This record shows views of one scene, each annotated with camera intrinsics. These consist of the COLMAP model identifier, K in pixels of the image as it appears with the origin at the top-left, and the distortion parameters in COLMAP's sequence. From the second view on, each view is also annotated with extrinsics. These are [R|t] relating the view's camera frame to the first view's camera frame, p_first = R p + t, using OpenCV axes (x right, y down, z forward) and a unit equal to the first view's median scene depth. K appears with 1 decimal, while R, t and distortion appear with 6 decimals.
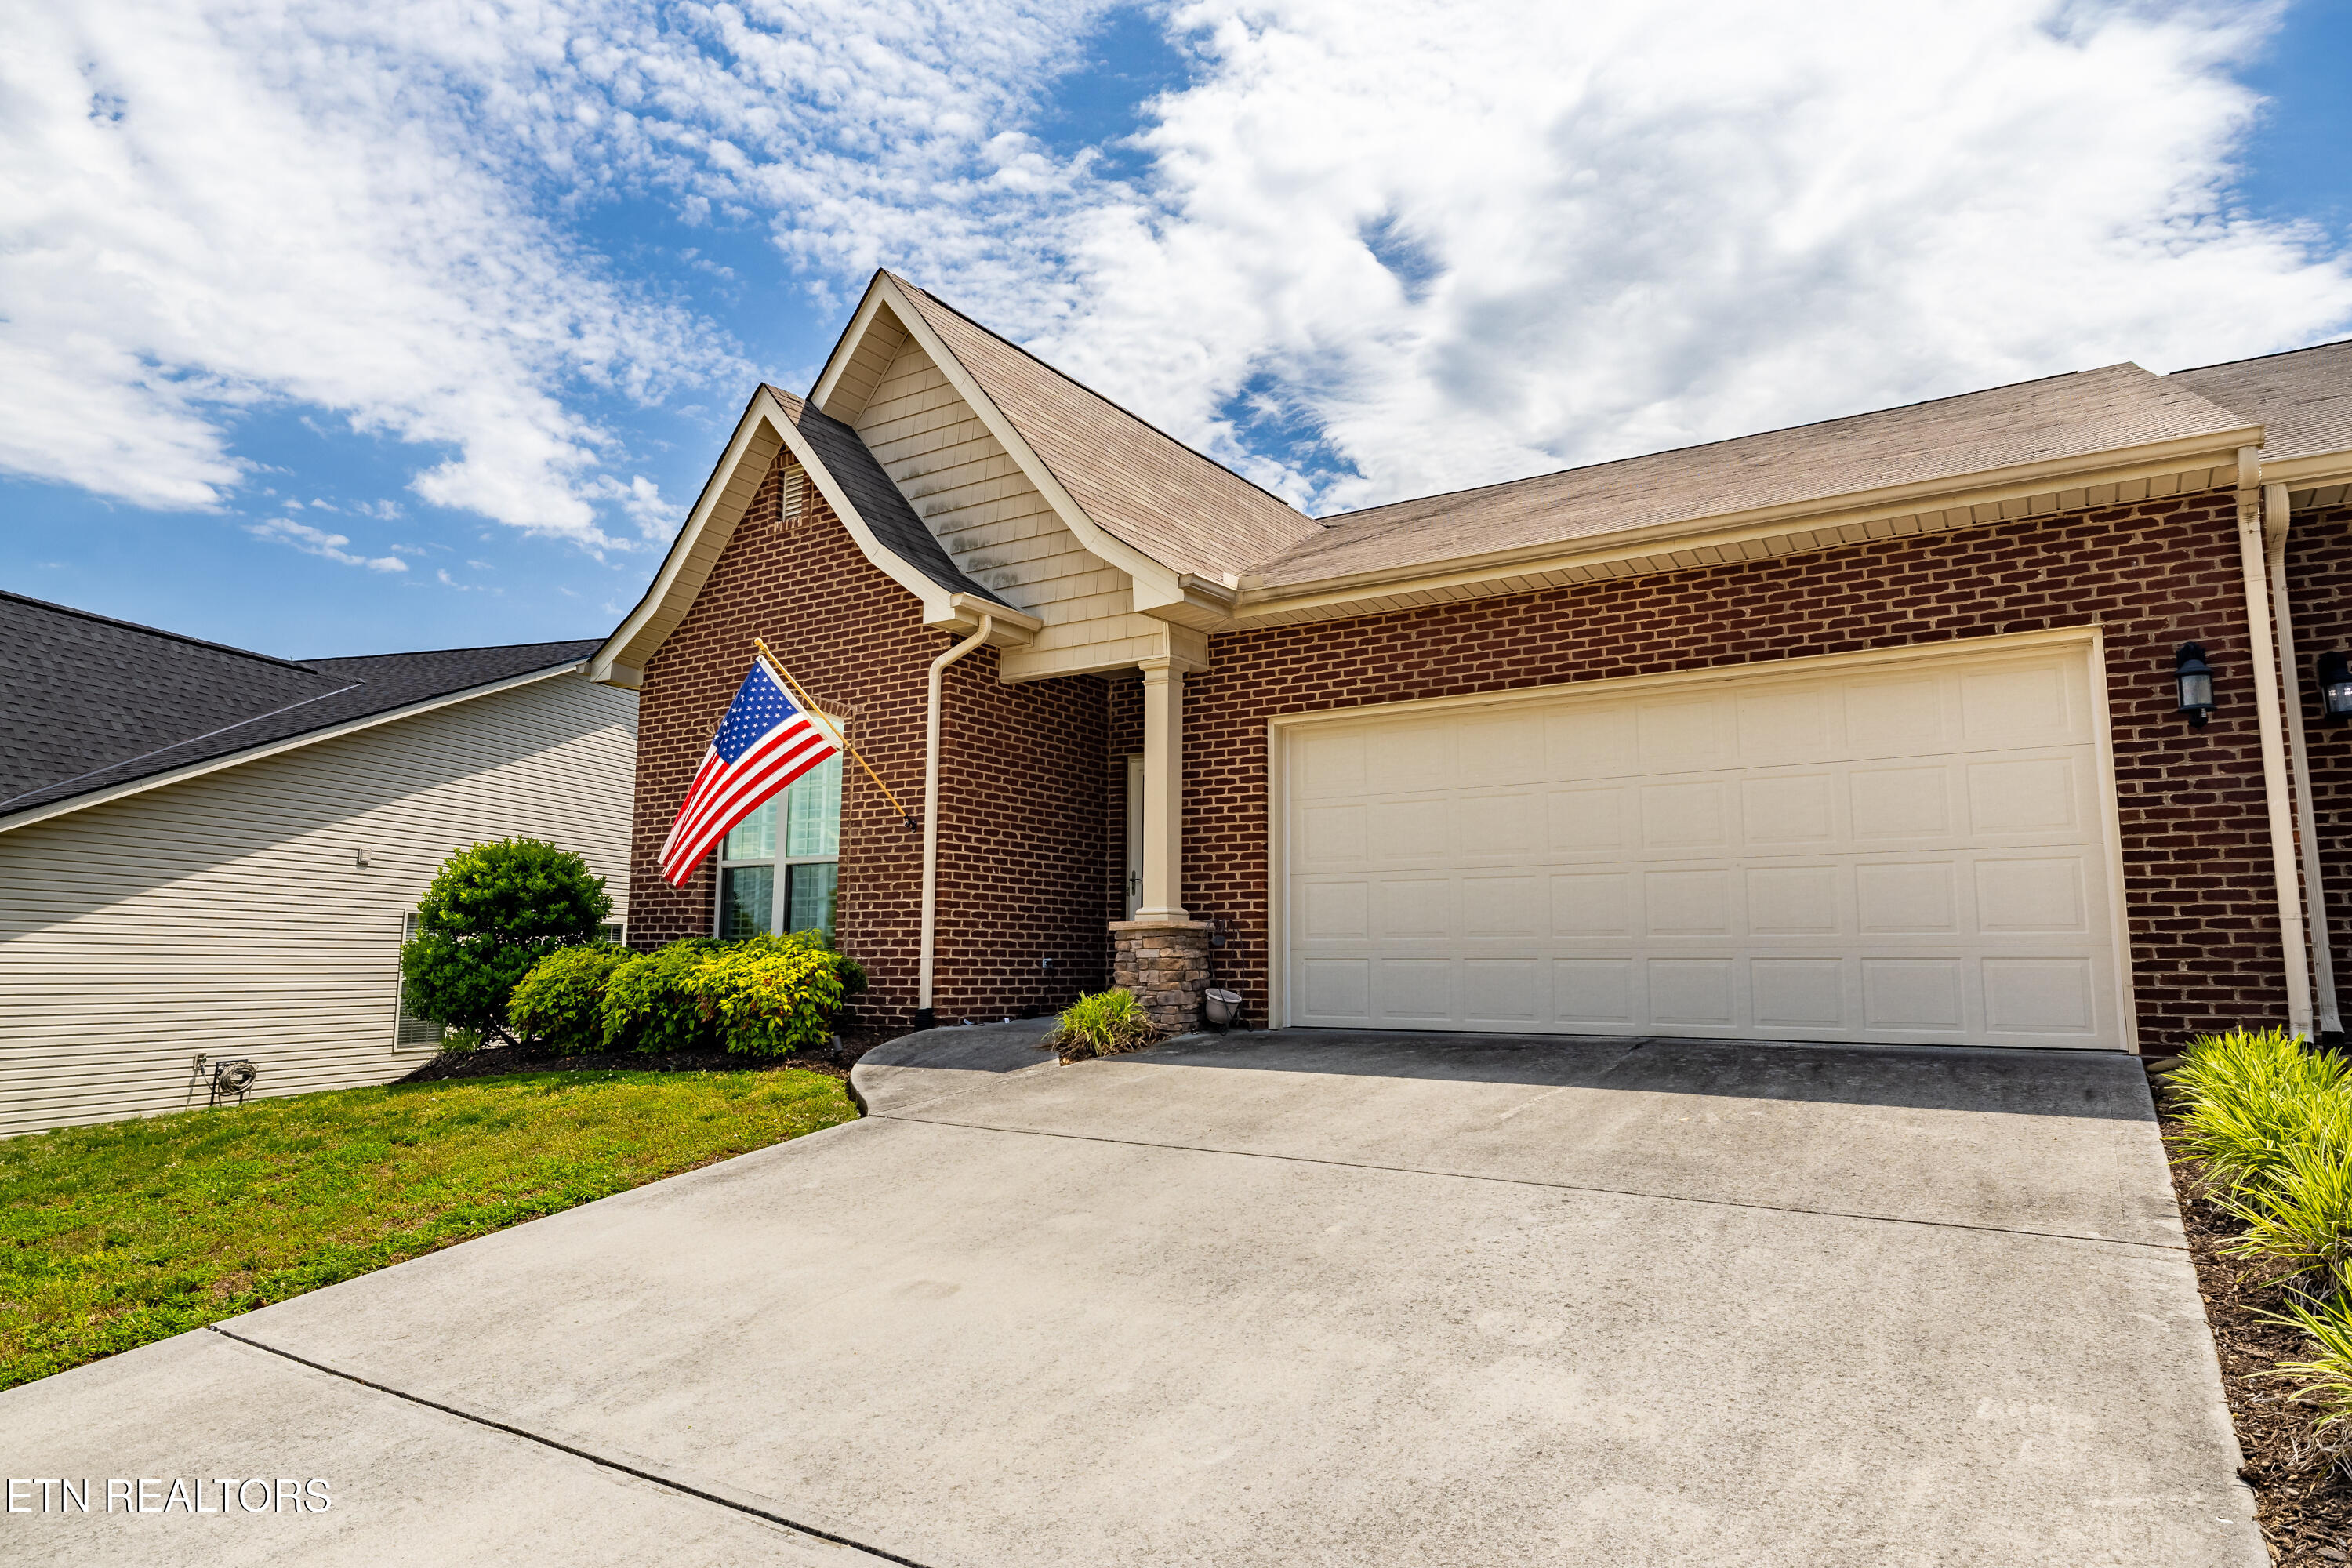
lens RADIAL K [[1394.9, 0, 1071.4], [0, 1394.9, 640.7], [0, 0, 1]] dist [-0.020004, -0.000111]
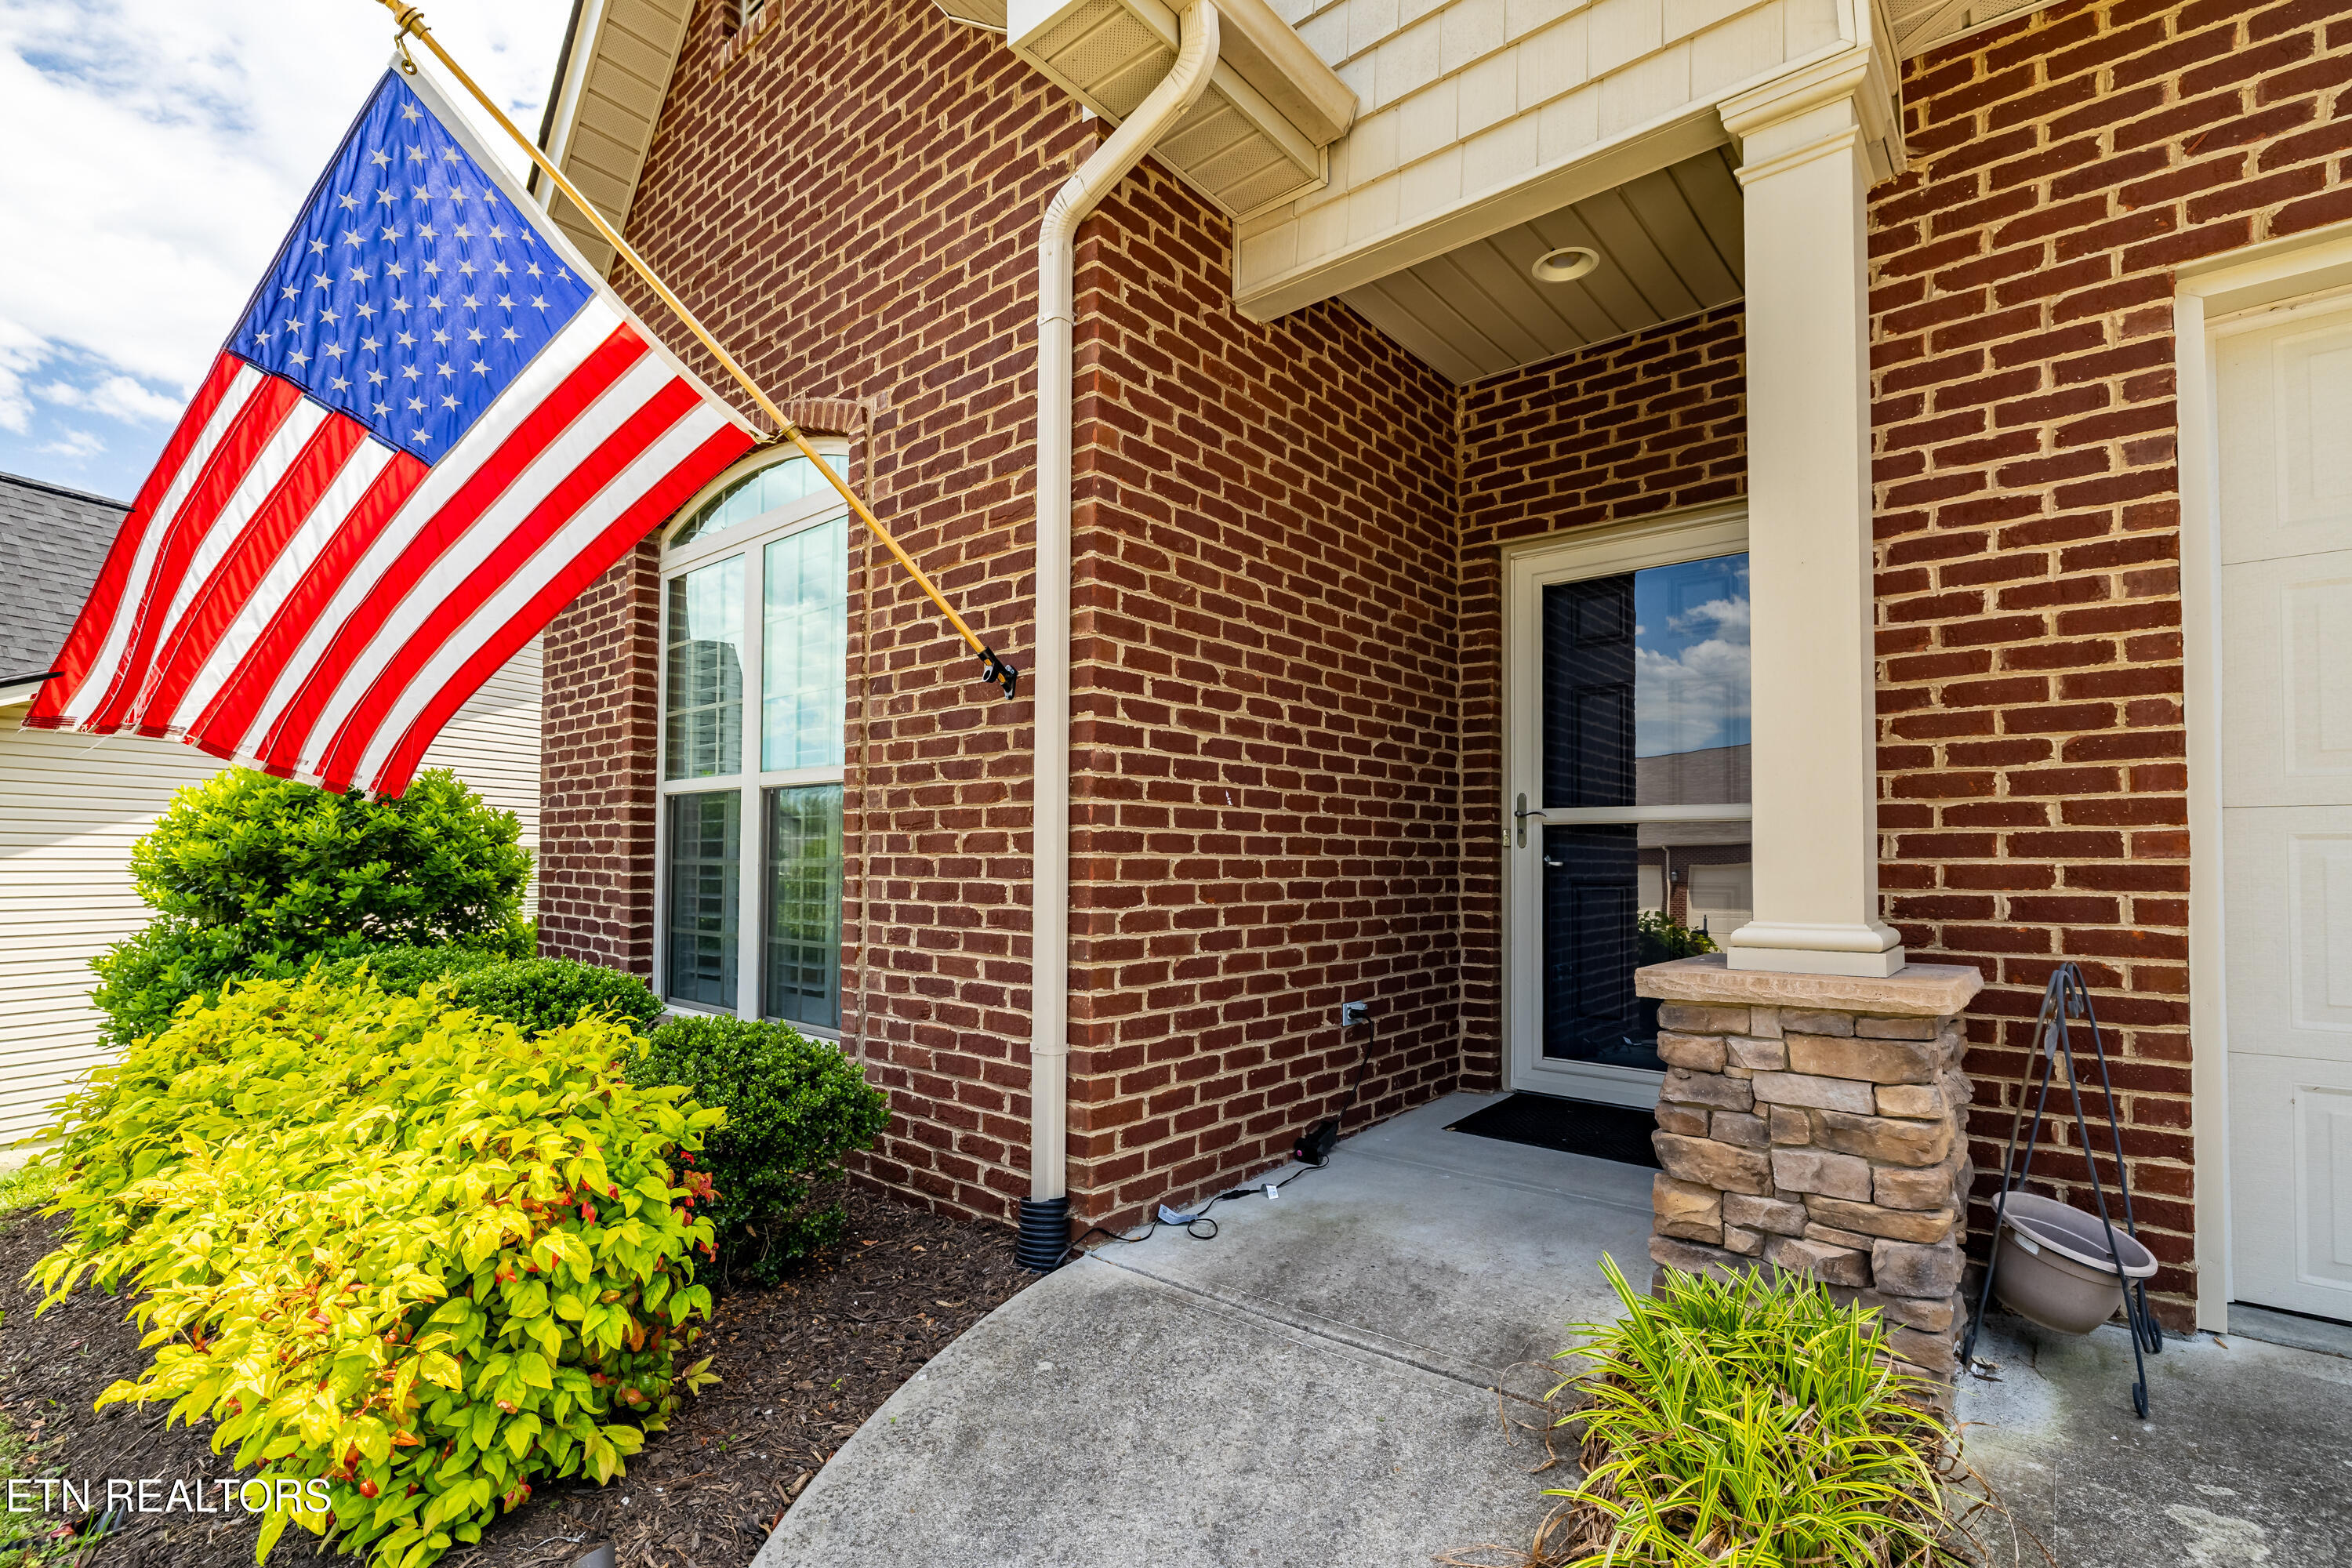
lens RADIAL K [[1087.6, 0, 1142.8], [0, 1087.6, 805.7], [0, 0, 1]] dist [-0.026617, 0.009019]
pose [[0.996340, -0.007439, -0.085159, -0.054221], [0.022583, 0.983719, 0.178289, 0.114352], [0.082446, -0.179560, 0.980286, 0.713810]]
